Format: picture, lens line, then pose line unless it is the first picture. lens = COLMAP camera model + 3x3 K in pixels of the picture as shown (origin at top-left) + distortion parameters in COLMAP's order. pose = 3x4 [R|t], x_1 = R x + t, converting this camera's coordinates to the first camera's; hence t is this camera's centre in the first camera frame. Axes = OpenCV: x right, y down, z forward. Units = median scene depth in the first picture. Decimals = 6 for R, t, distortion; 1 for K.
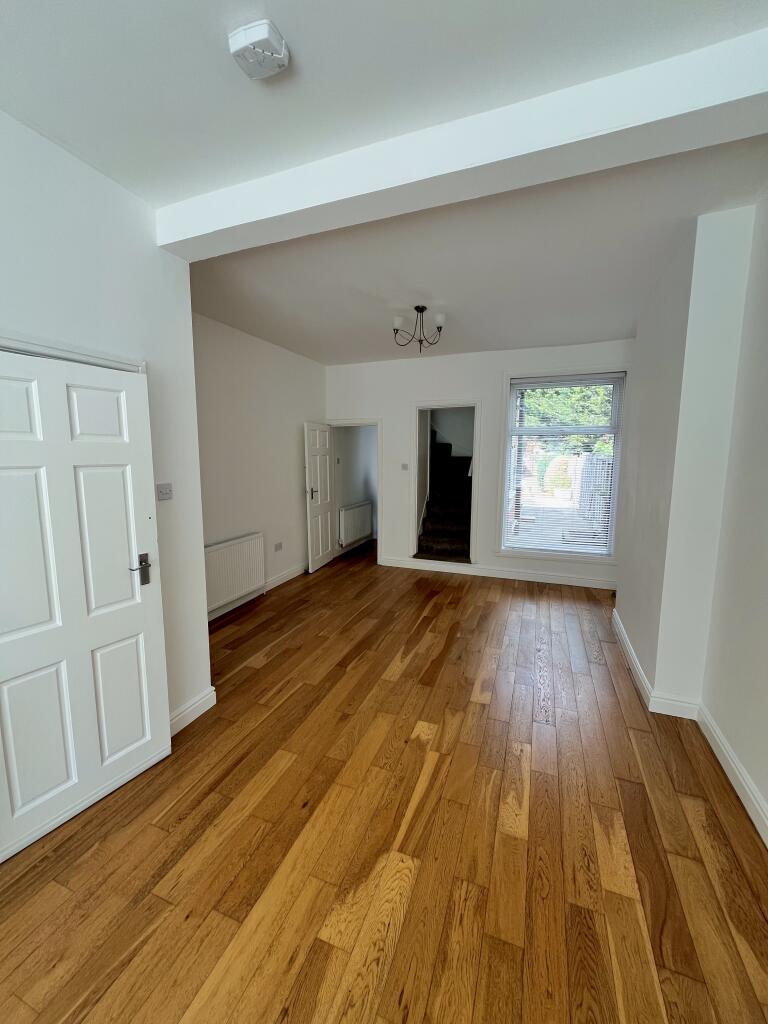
lens RADIAL K [[410.8, 0, 382.3], [0, 410.8, 509.2], [0, 0, 1]] dist [-0.000380, -0.000074]
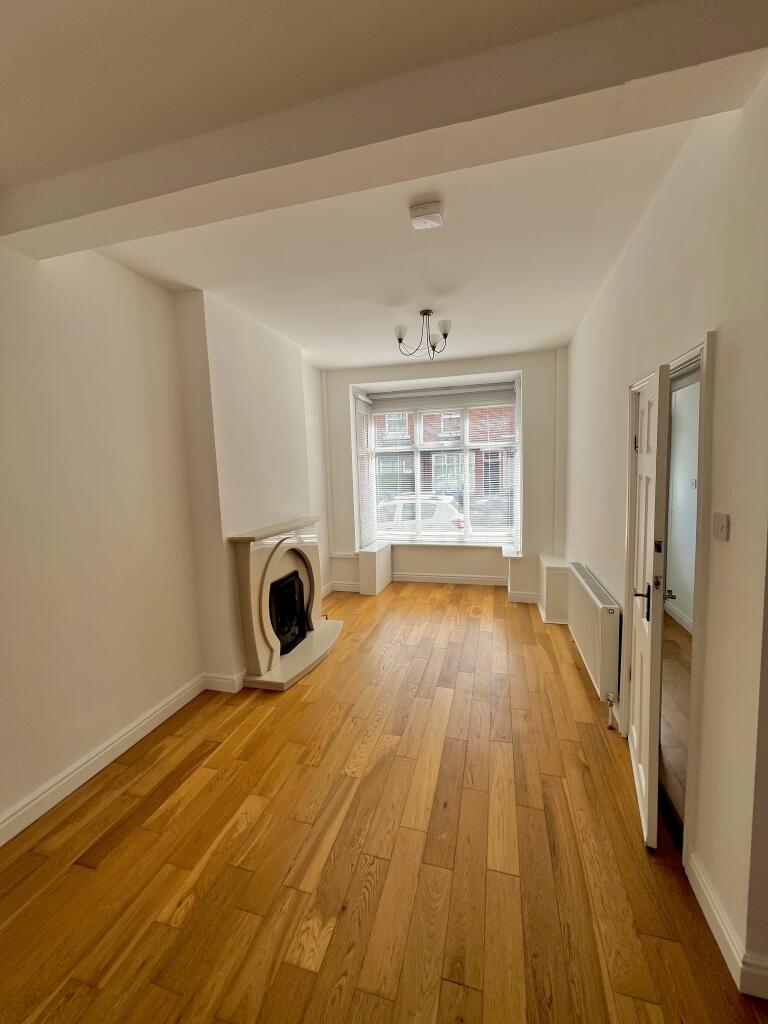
lens RADIAL K [[410.8, 0, 383.7], [0, 410.8, 508.9], [0, 0, 1]] dist [-0.000380, -0.000074]
pose [[-0.994475, 0.041434, -0.096446, 0.037535], [0.018583, 0.973781, 0.226729, -0.259826], [0.103312, 0.223684, -0.969171, 1.838588]]
